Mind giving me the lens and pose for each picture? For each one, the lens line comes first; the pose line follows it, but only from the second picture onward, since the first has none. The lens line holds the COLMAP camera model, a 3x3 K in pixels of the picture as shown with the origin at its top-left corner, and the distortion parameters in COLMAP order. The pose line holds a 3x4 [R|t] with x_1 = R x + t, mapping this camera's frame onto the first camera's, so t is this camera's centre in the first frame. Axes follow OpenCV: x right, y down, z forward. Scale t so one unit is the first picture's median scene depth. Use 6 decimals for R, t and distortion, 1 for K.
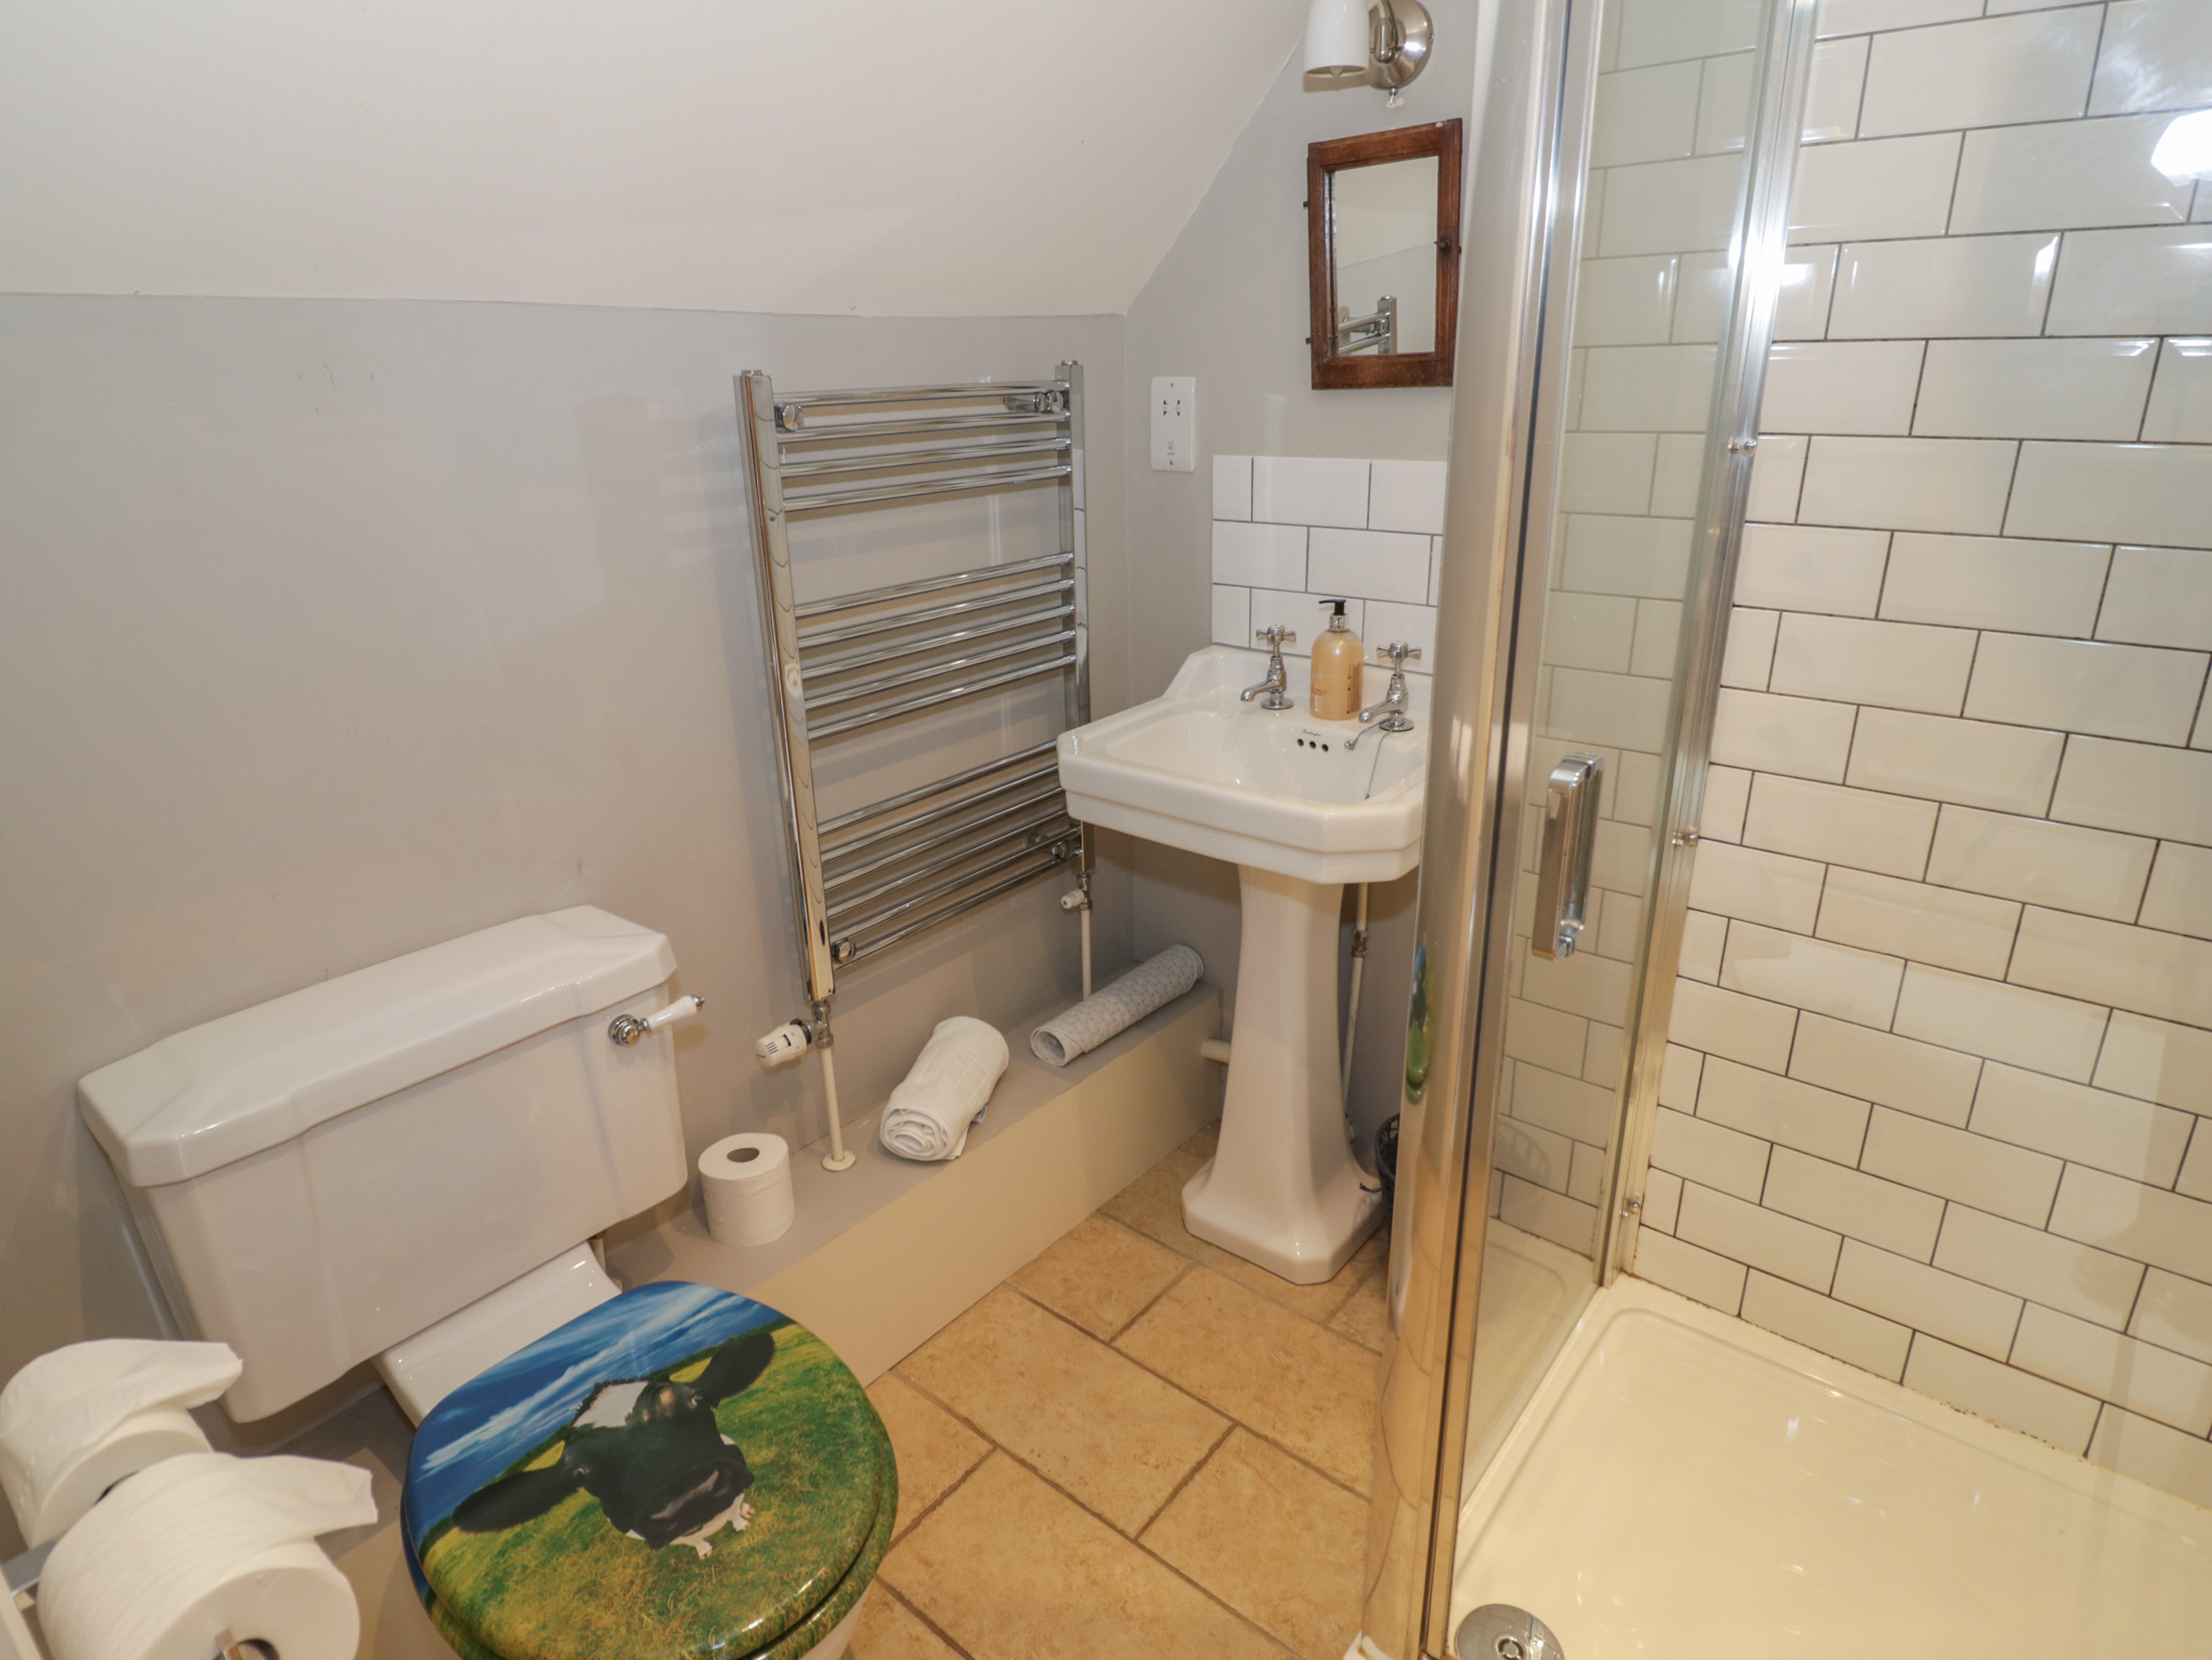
lens RADIAL K [[1225.3, 0, 1102.2], [0, 1225.3, 805.8], [0, 0, 1]] dist [0.002410, -0.013711]
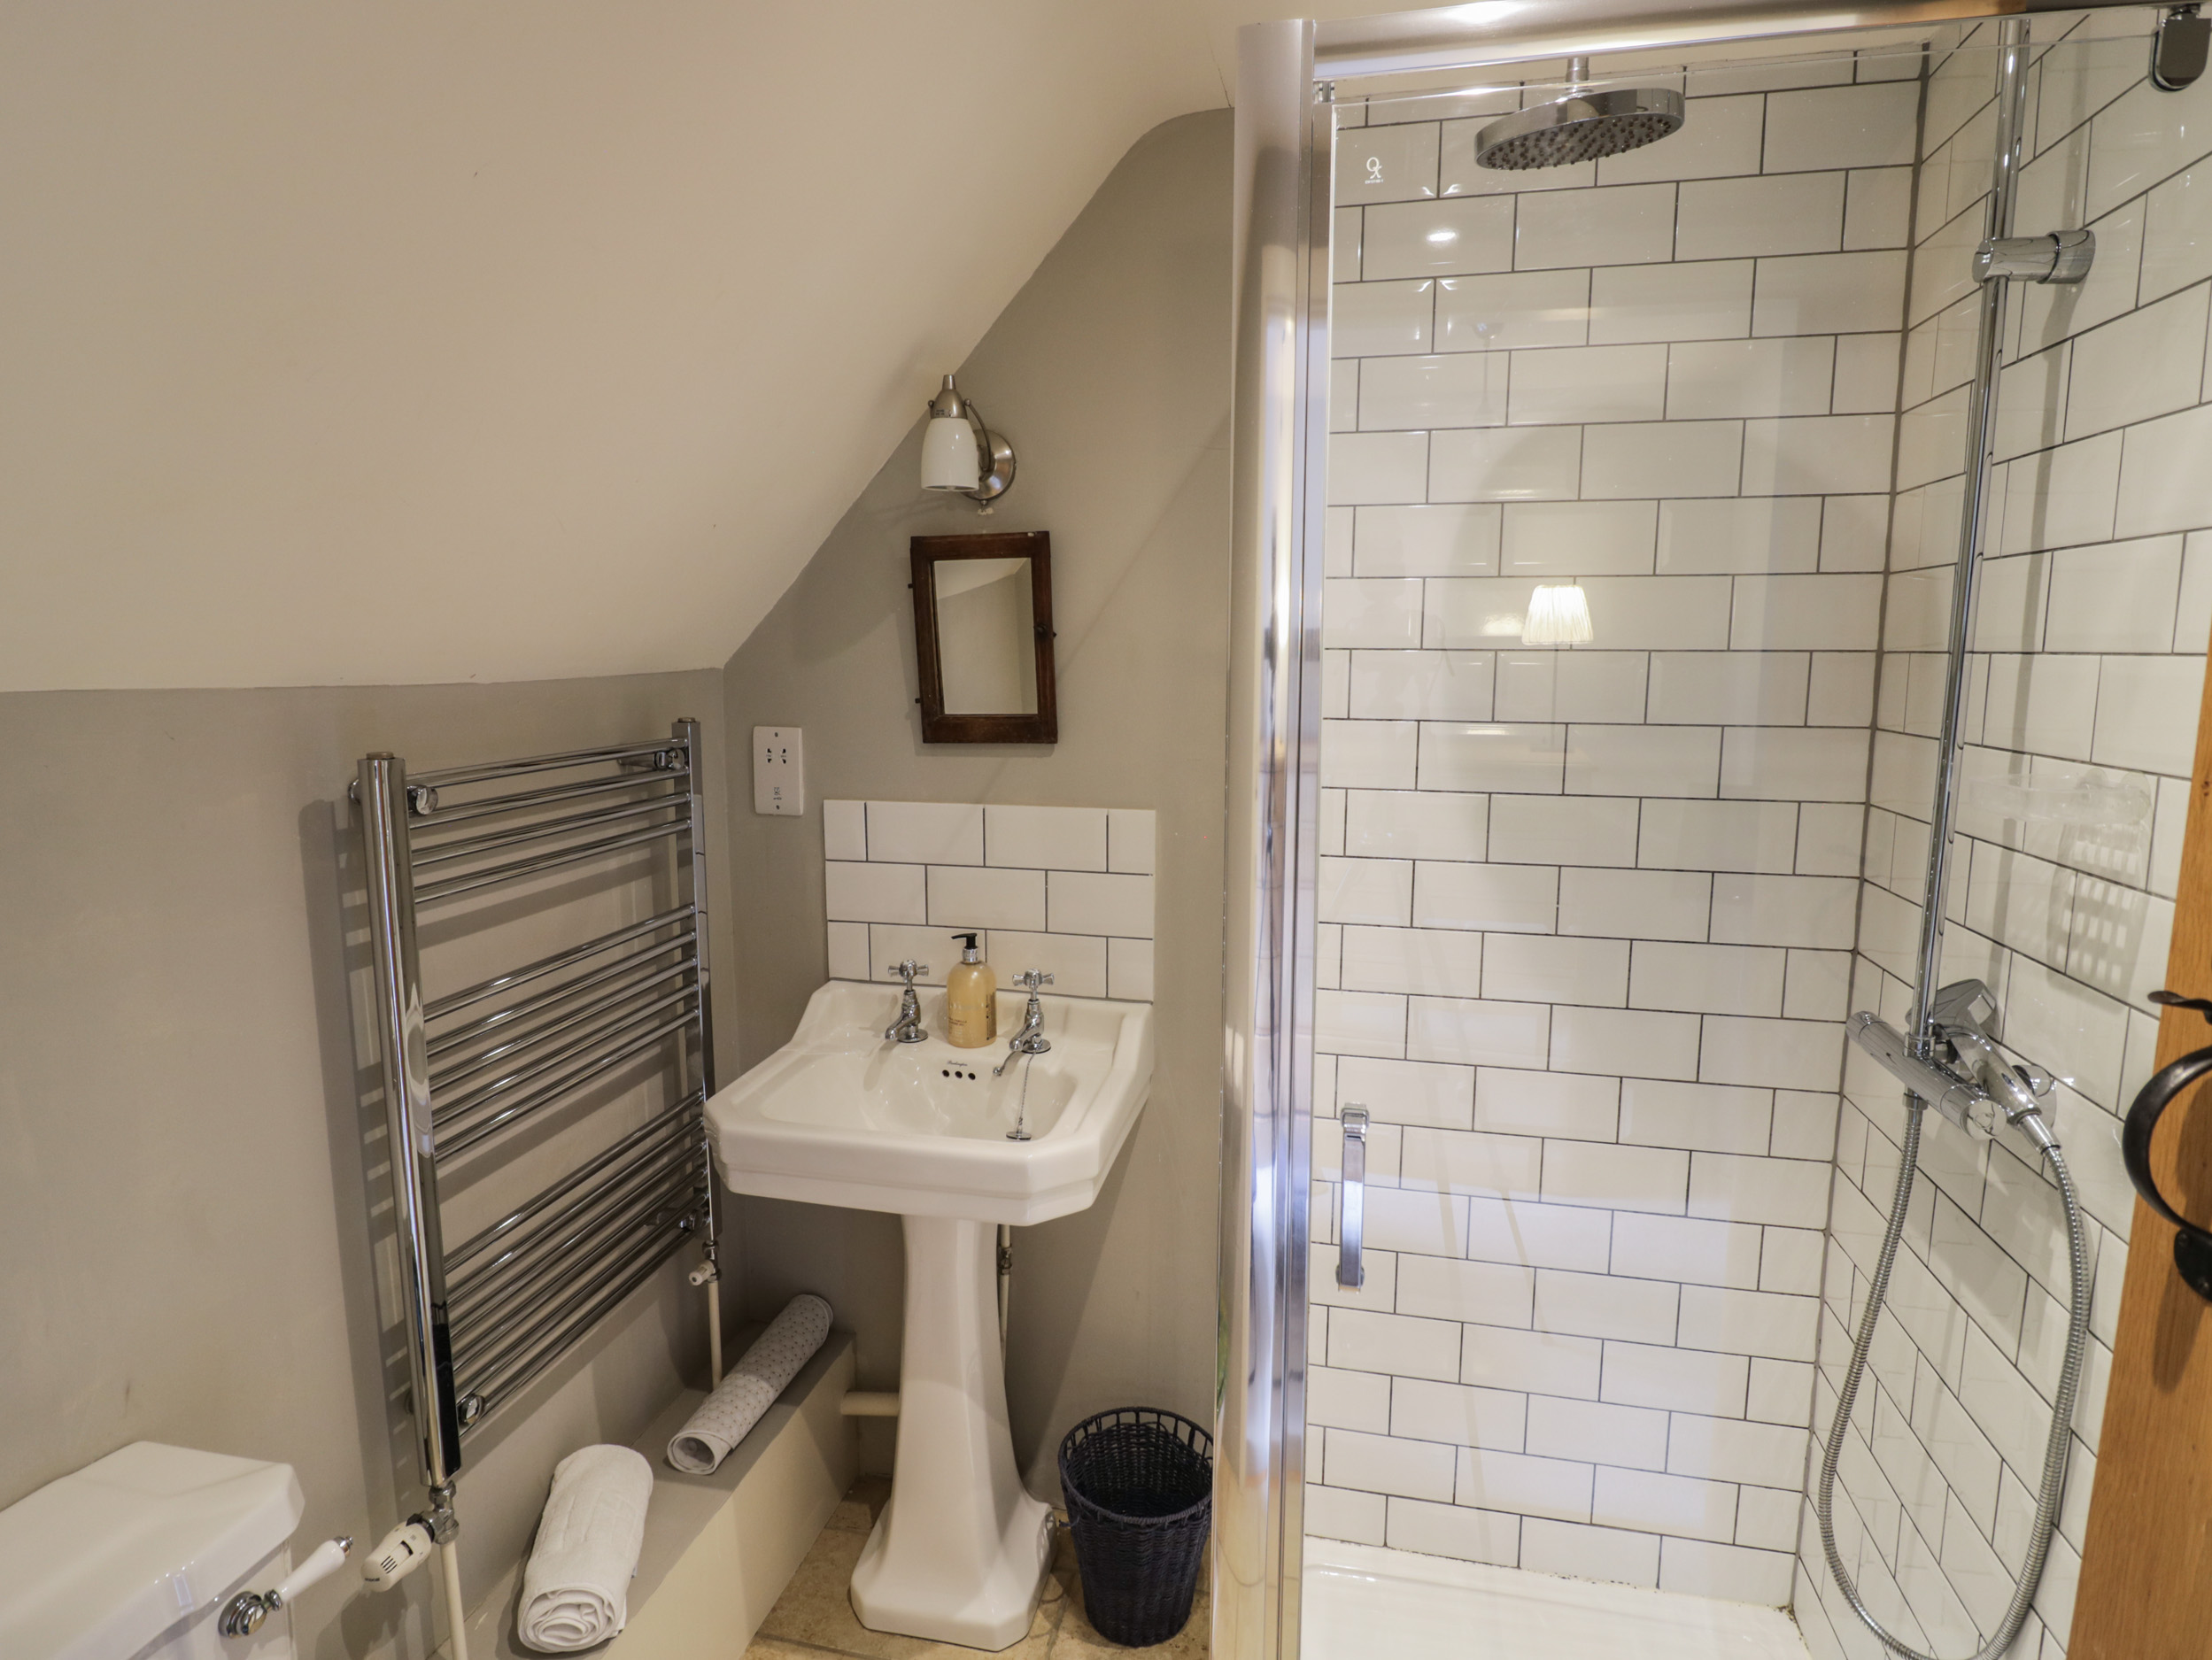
lens RADIAL K [[1177.5, 0, 1100.0], [0, 1177.5, 813.3], [0, 0, 1]] dist [0.002539, -0.016081]
pose [[0.893011, -0.037879, 0.448437, -0.158982], [0.130489, 0.975439, -0.177460, -0.073009], [-0.430701, 0.216990, 0.876021, 0.030834]]
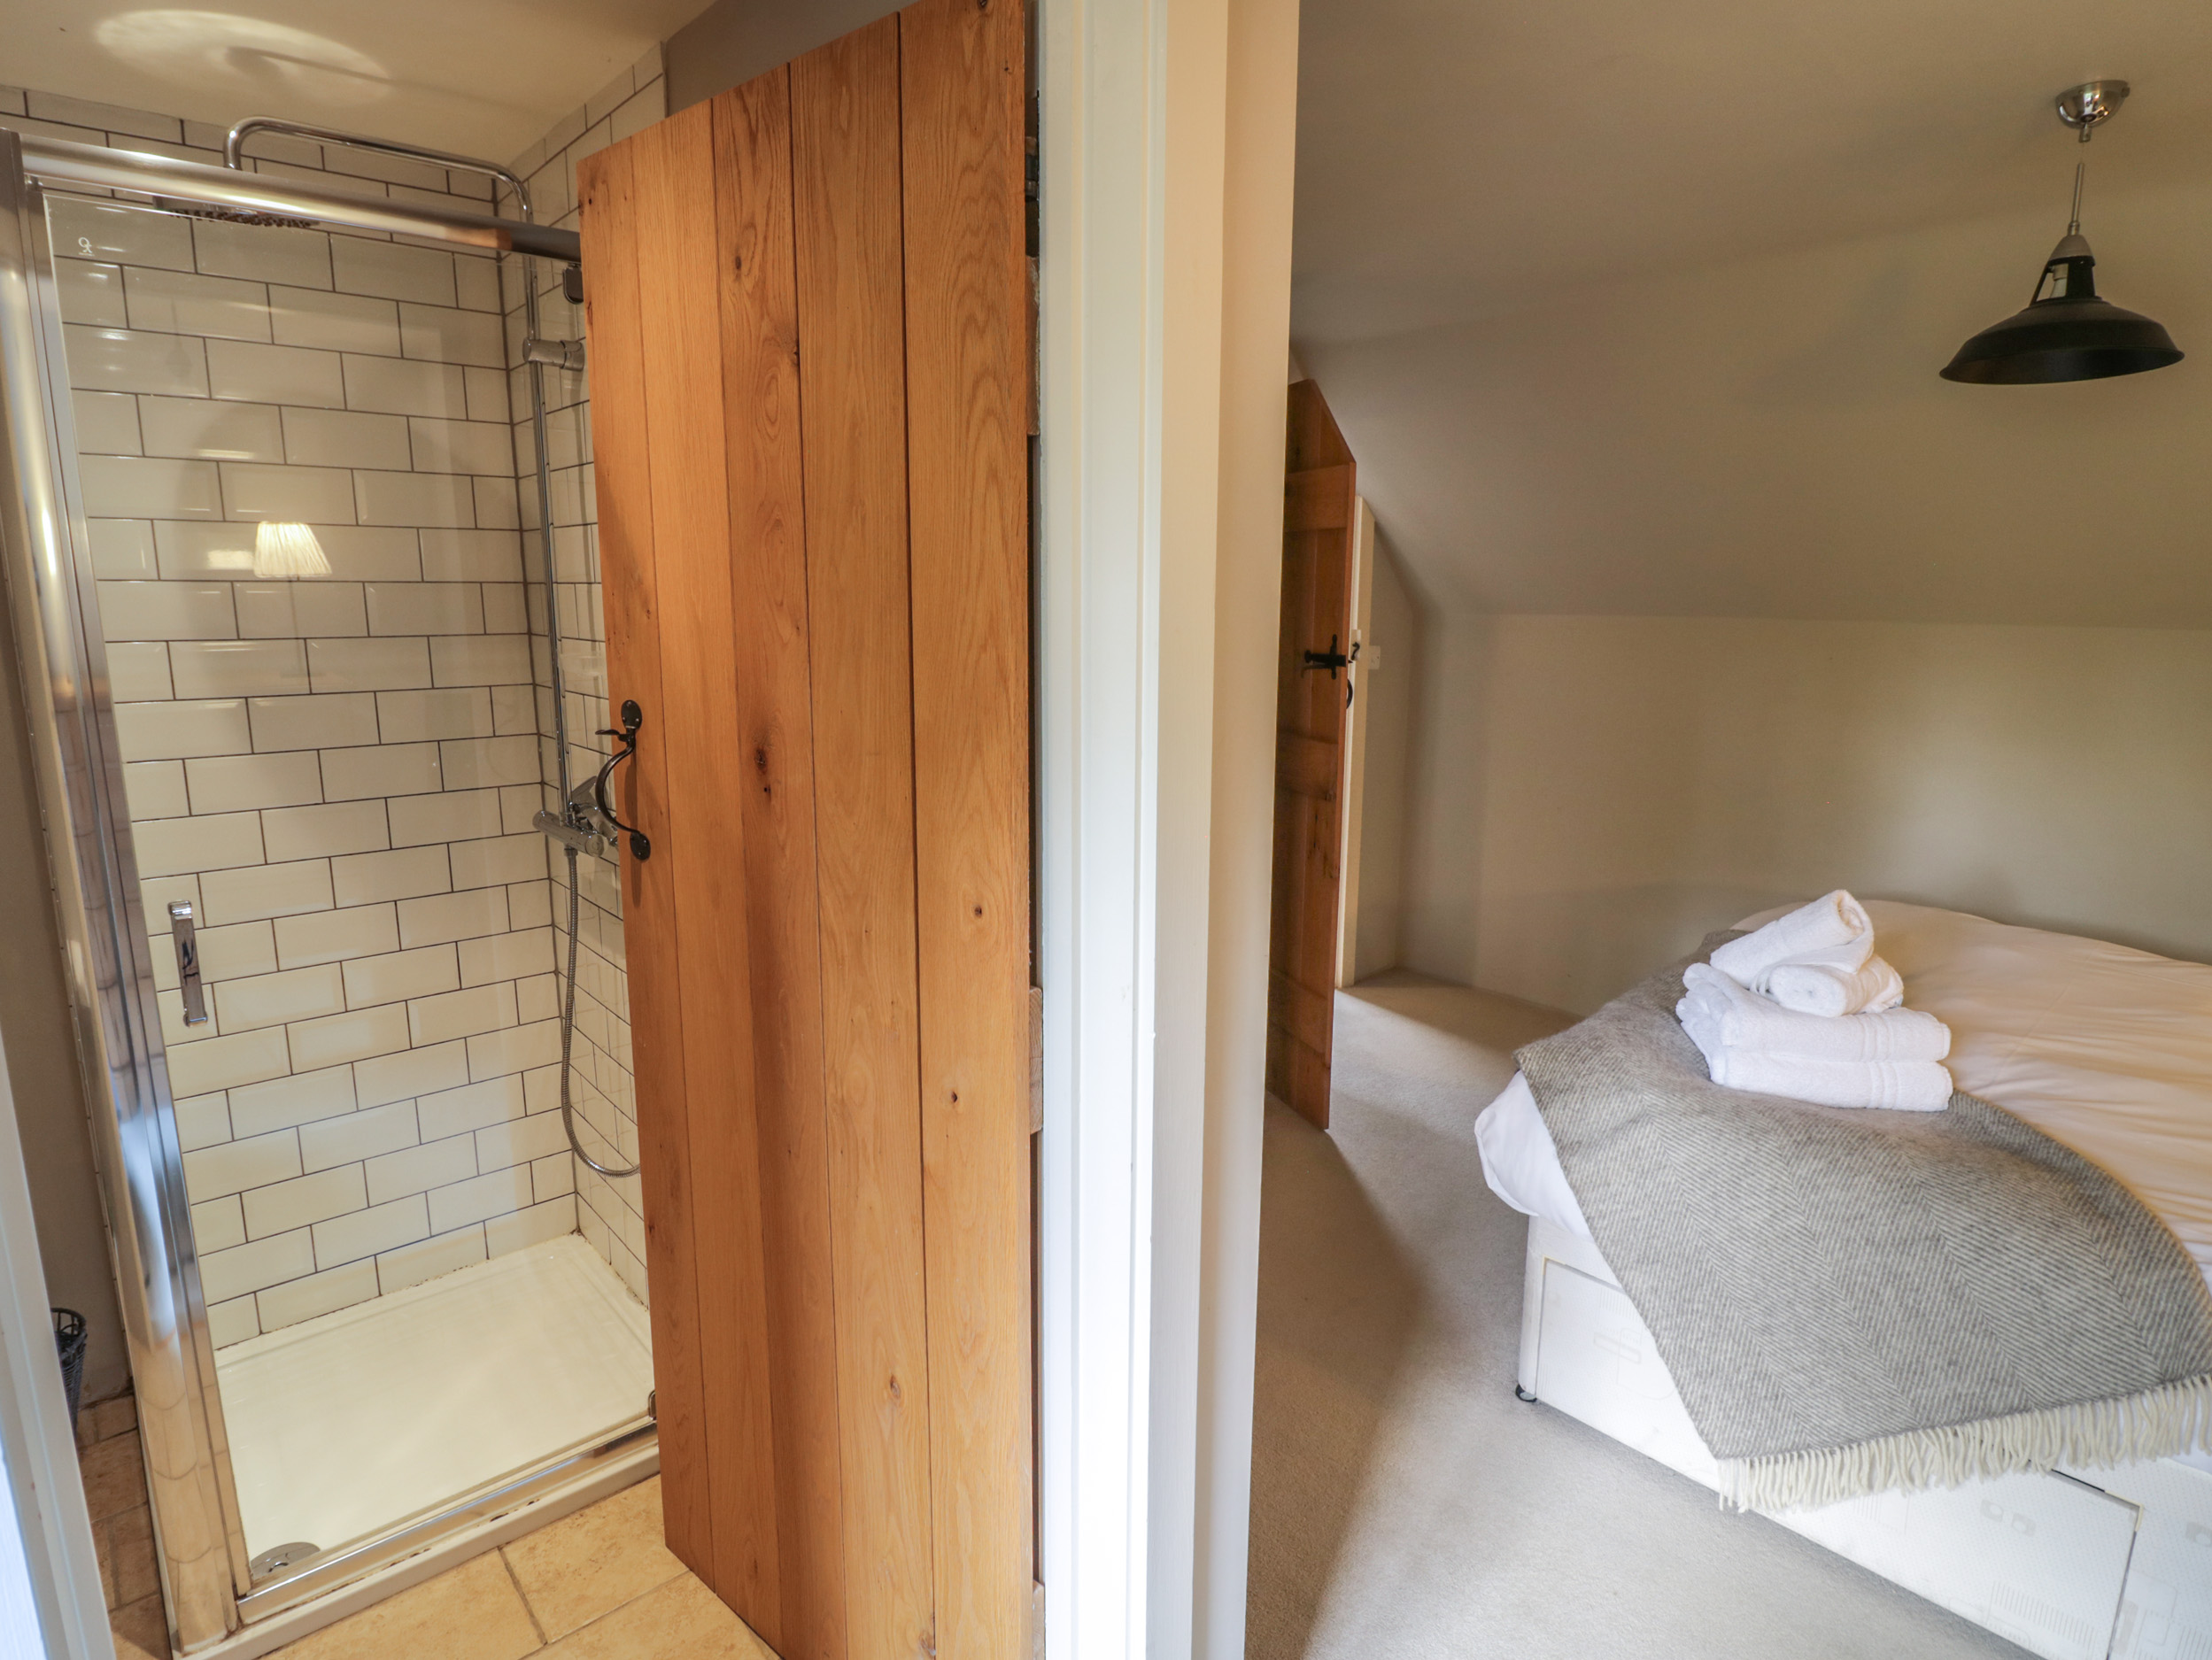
lens RADIAL K [[1177.5, 0, 1100.0], [0, 1177.5, 813.3], [0, 0, 1]] dist [0.002539, -0.016081]
pose [[0.150146, -0.156232, 0.976242, -0.475471], [0.320409, 0.941831, 0.101446, 0.044489], [-0.935304, 0.297565, 0.191471, -0.254161]]
